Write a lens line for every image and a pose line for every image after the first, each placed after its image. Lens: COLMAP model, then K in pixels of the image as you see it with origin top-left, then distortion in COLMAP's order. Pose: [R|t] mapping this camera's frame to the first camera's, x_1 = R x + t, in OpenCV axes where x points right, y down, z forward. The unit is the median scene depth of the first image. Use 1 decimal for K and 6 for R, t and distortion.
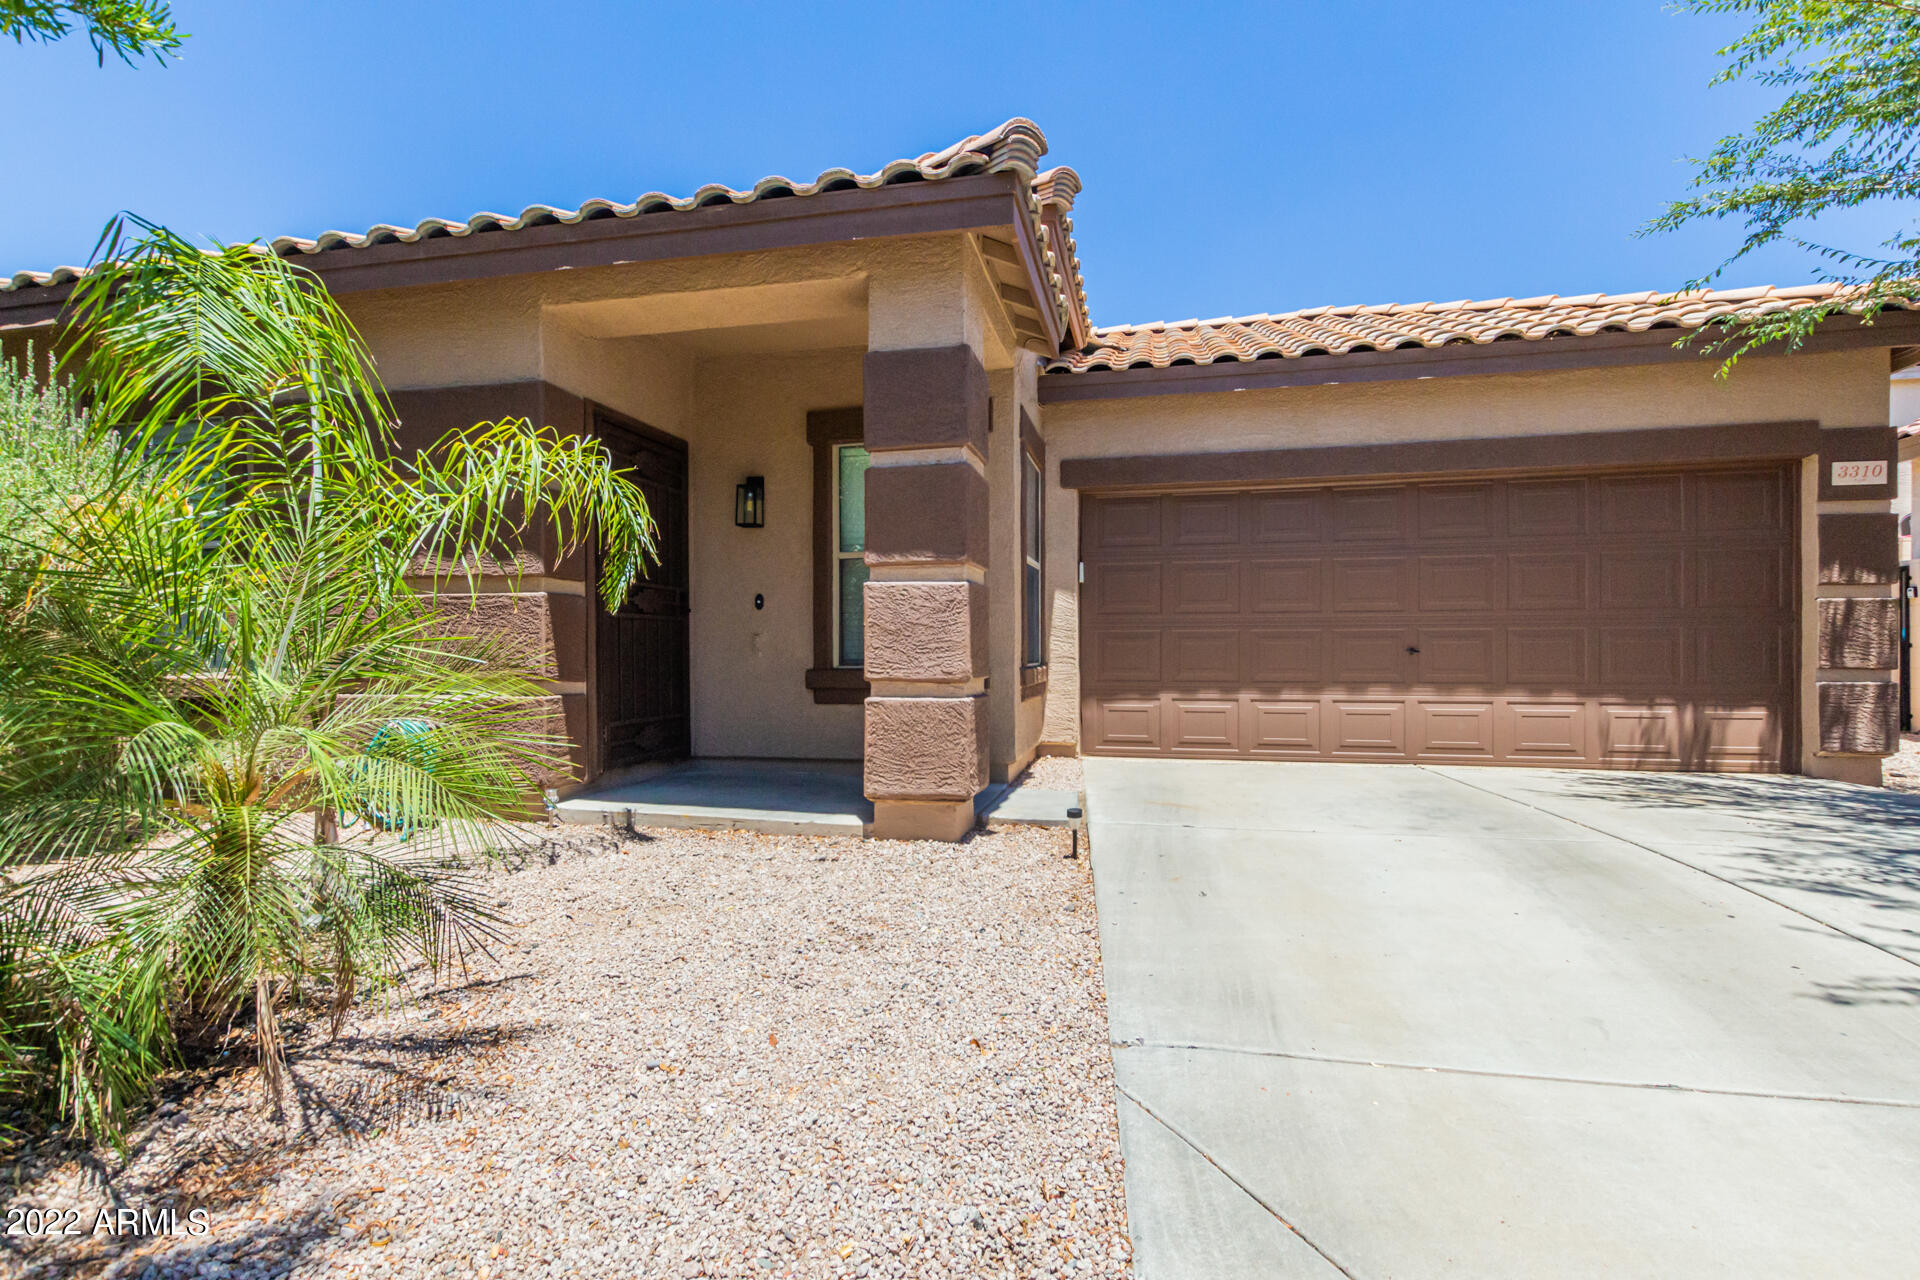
lens RADIAL K [[837.8, 0, 969.1], [0, 837.8, 653.0], [0, 0, 1]] dist [0.000473, -0.000268]
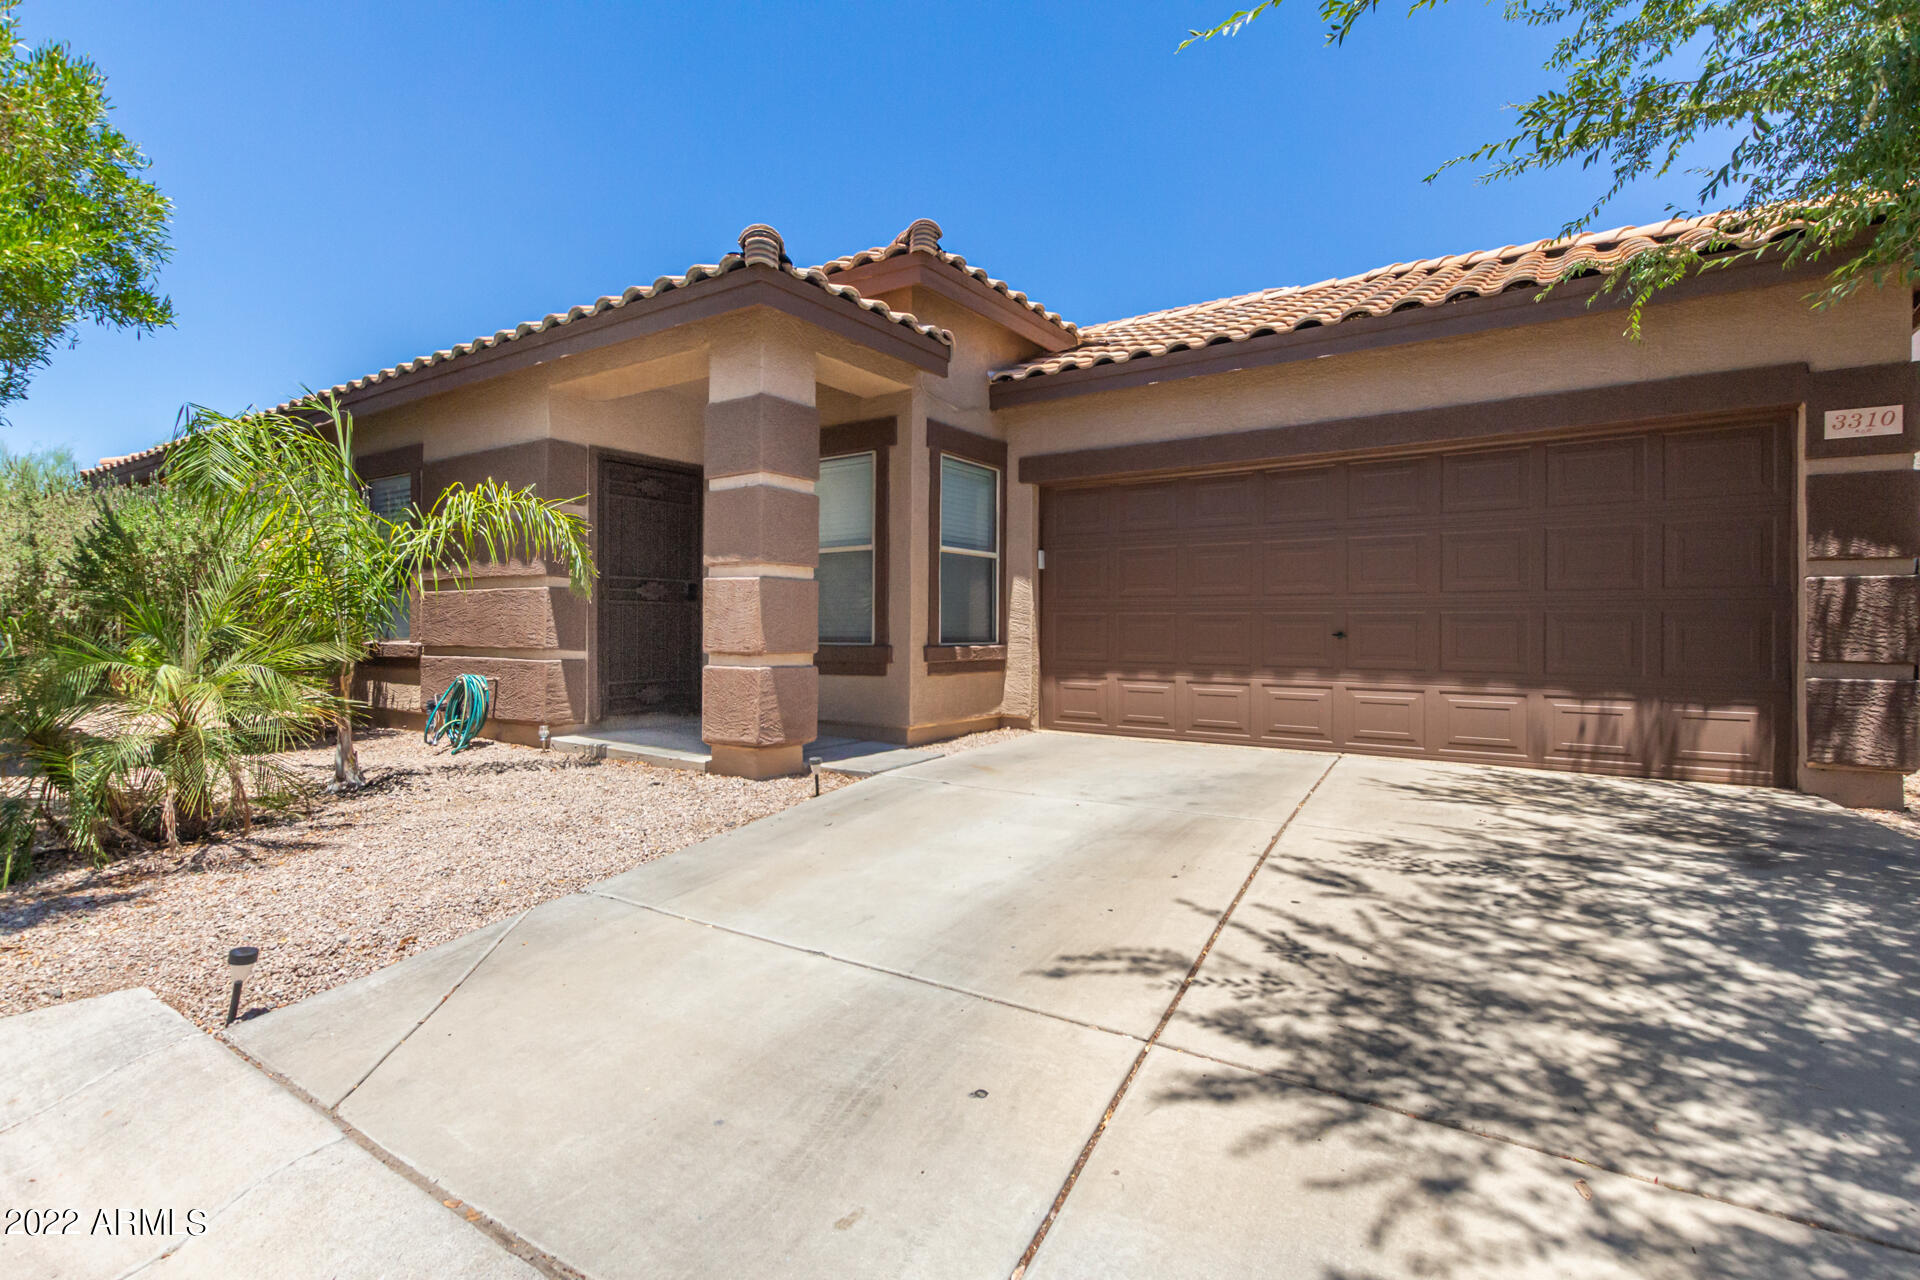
lens RADIAL K [[837.8, 0, 949.7], [0, 837.8, 626.8], [0, 0, 1]] dist [0.000473, -0.000268]
pose [[0.935262, 0.007265, -0.353881, 0.473499], [-0.009393, 0.999947, -0.004298, -0.004128], [0.353831, 0.007344, 0.935281, -0.066244]]
